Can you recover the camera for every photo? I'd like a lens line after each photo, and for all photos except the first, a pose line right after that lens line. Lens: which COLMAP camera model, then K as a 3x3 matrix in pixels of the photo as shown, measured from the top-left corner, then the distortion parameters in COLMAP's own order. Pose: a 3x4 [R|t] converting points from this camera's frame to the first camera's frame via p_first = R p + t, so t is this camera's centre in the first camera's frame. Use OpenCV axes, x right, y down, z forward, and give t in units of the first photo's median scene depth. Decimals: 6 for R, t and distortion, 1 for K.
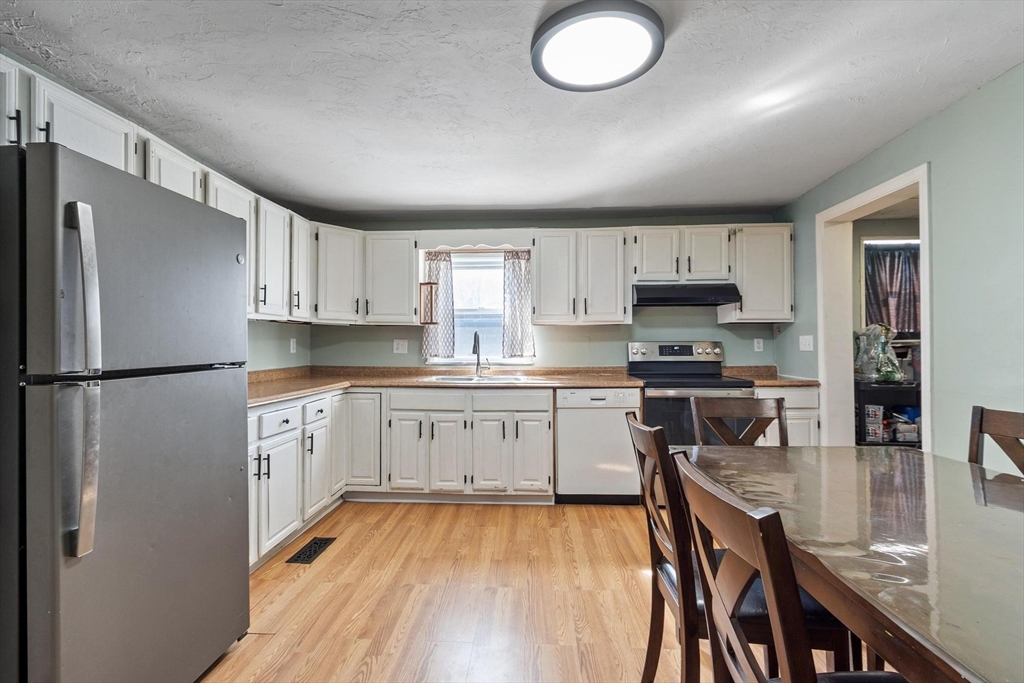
lens RADIAL K [[481.1, 0, 512.0], [0, 481.1, 341.5], [0, 0, 1]] dist [-0.003746, -0.000506]
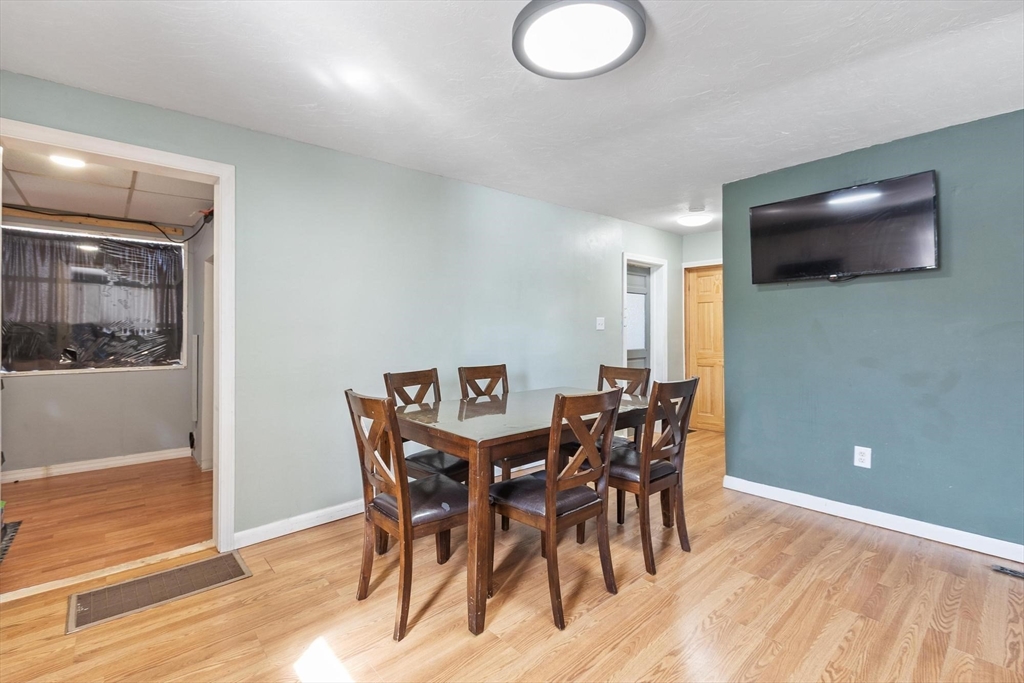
lens RADIAL K [[481.1, 0, 512.0], [0, 481.1, 341.5], [0, 0, 1]] dist [-0.003746, -0.000506]
pose [[-0.693794, -0.005784, 0.720150, -0.228533], [0.000869, 0.999960, 0.008868, 0.009215], [-0.720173, 0.006778, -0.693761, 0.880929]]
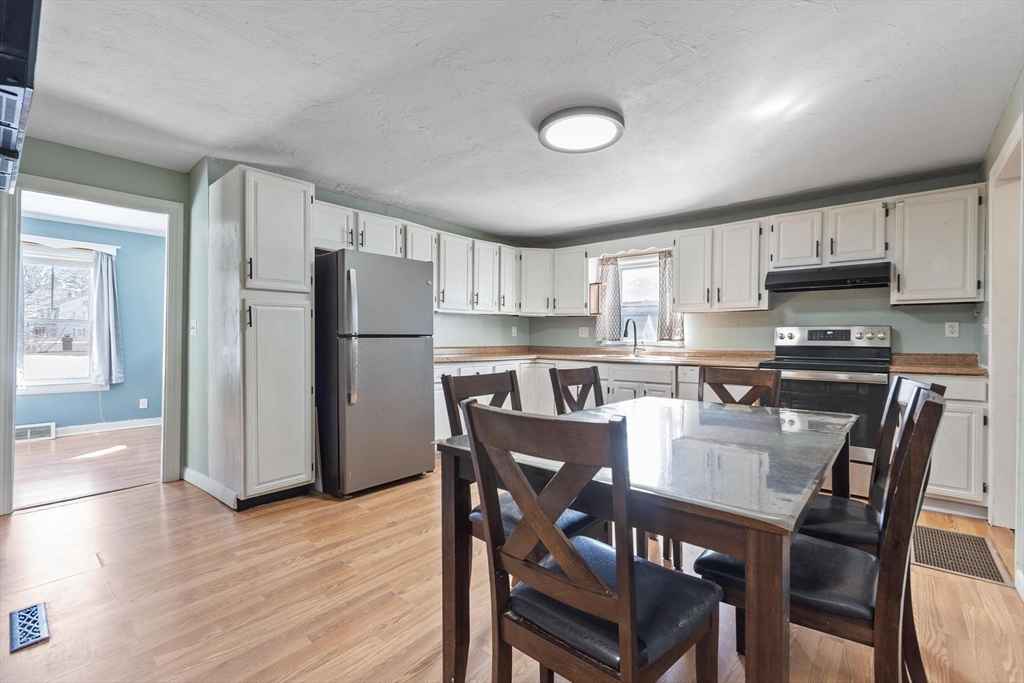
lens RADIAL K [[481.1, 0, 512.0], [0, 481.1, 341.5], [0, 0, 1]] dist [-0.003746, -0.000506]
pose [[0.781413, 0.009455, -0.623942, 0.469275], [-0.003853, 0.999939, 0.010328, 0.025016], [0.624002, -0.005666, 0.781402, -0.168660]]
